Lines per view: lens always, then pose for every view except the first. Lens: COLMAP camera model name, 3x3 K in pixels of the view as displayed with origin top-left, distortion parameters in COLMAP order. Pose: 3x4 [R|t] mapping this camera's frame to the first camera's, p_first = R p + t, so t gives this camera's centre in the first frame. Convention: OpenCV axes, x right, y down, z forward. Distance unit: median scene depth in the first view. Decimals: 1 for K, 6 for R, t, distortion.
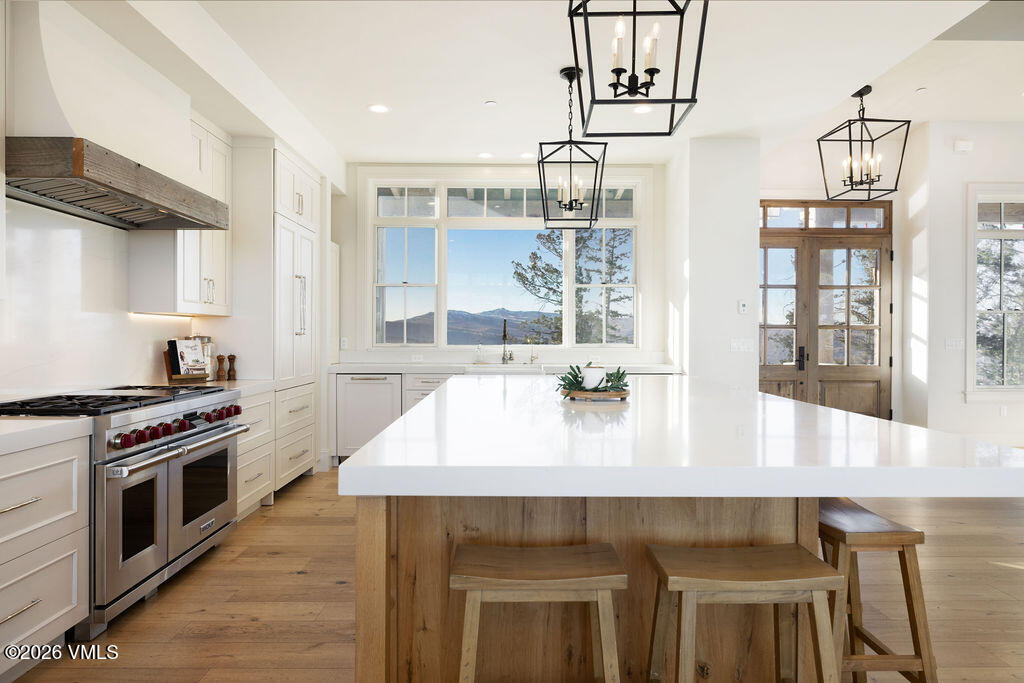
lens RADIAL K [[614.4, 0, 511.0], [0, 614.4, 336.8], [0, 0, 1]] dist [-0.004021, -0.000646]
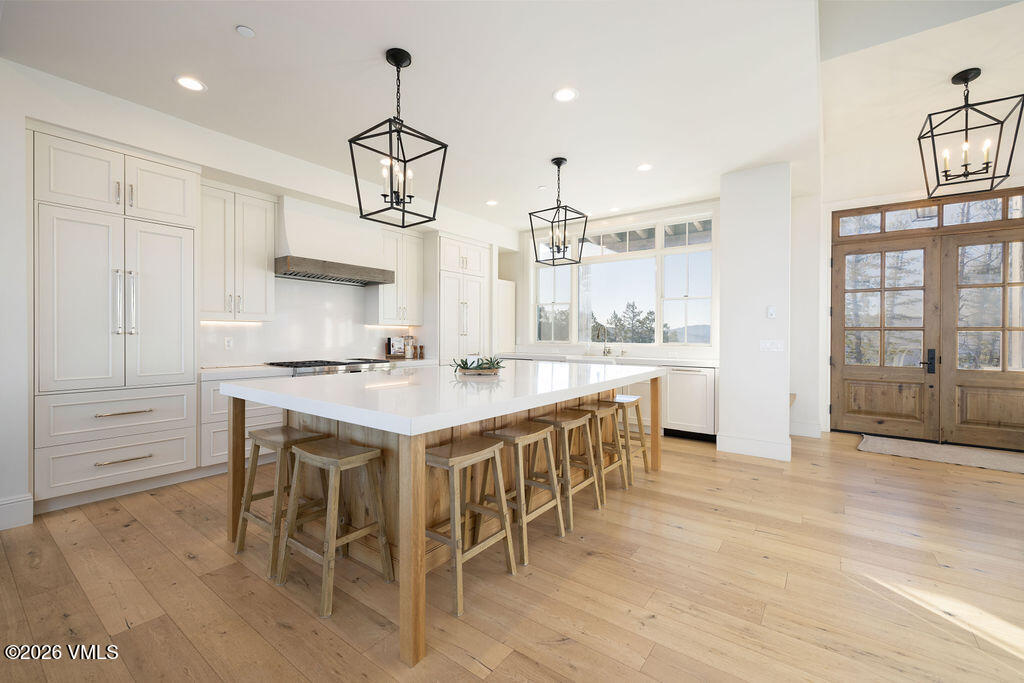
lens RADIAL K [[432.2, 0, 511.2], [0, 432.2, 340.0], [0, 0, 1]] dist [0.002374, 0.000511]
pose [[0.798054, 0.009472, -0.602511, 0.590586], [-0.005544, 0.999950, 0.008376, -0.001109], [0.602560, -0.003344, 0.798066, 0.079942]]
